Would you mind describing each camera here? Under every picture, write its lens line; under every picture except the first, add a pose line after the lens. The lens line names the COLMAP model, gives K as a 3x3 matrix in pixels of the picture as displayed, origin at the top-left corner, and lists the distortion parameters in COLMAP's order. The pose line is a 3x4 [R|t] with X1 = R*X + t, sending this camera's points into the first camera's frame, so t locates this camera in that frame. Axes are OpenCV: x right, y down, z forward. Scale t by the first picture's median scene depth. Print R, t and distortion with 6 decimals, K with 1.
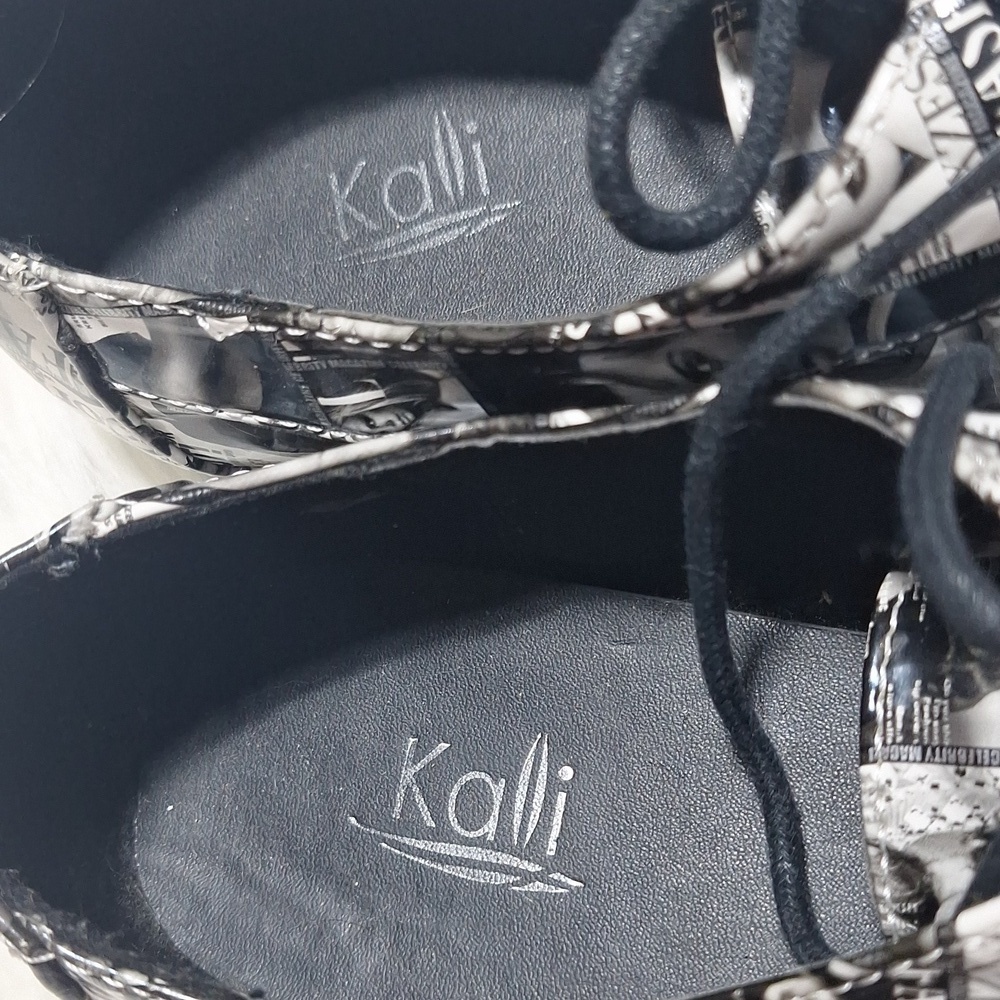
lens RADIAL K [[1342.4, 0, 500.0], [0, 1342.4, 500.0], [0, 0, 1]] dist [0.027287, -0.009968]
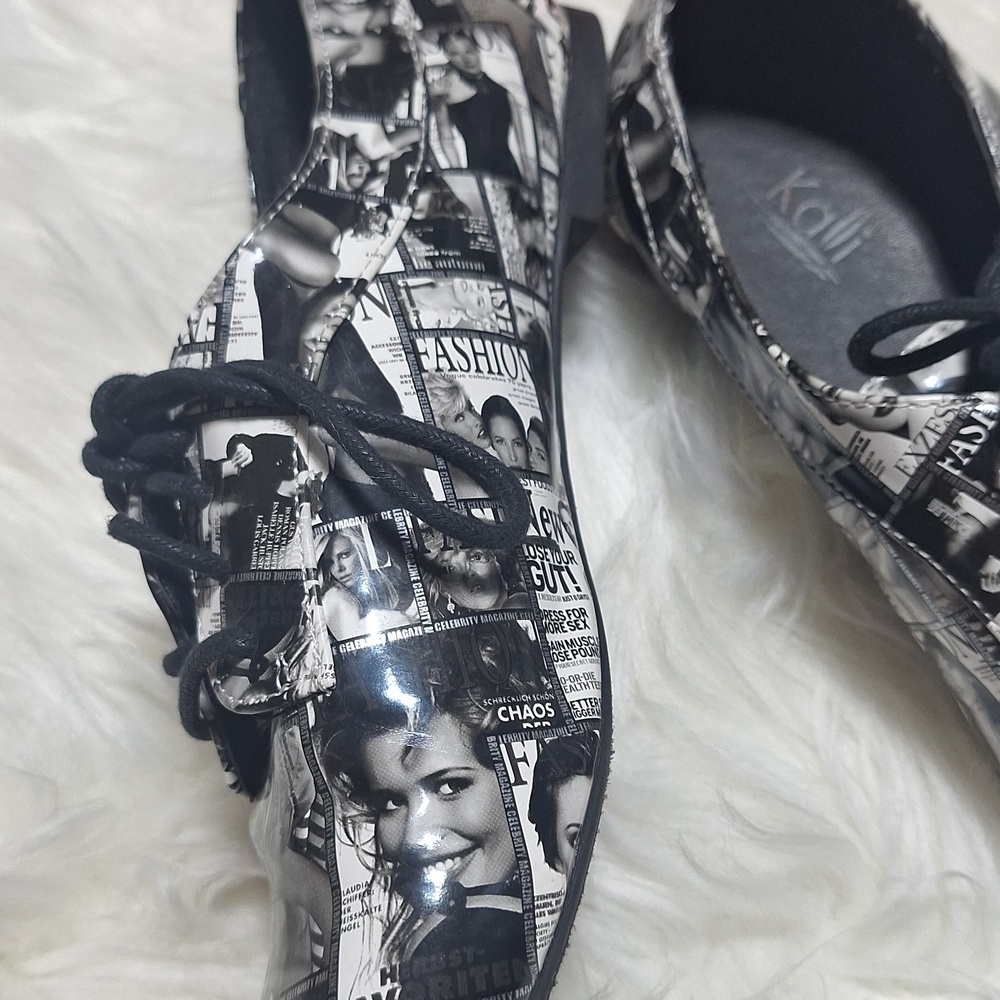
lens RADIAL K [[1342.4, 0, 500.0], [0, 1342.4, 500.0], [0, 0, 1]] dist [0.027287, -0.009968]
pose [[0.456505, 0.888948, -0.037087, 0.197039], [-0.876841, 0.456572, 0.150637, 0.022261], [0.150841, -0.036247, 0.987893, -1.073858]]
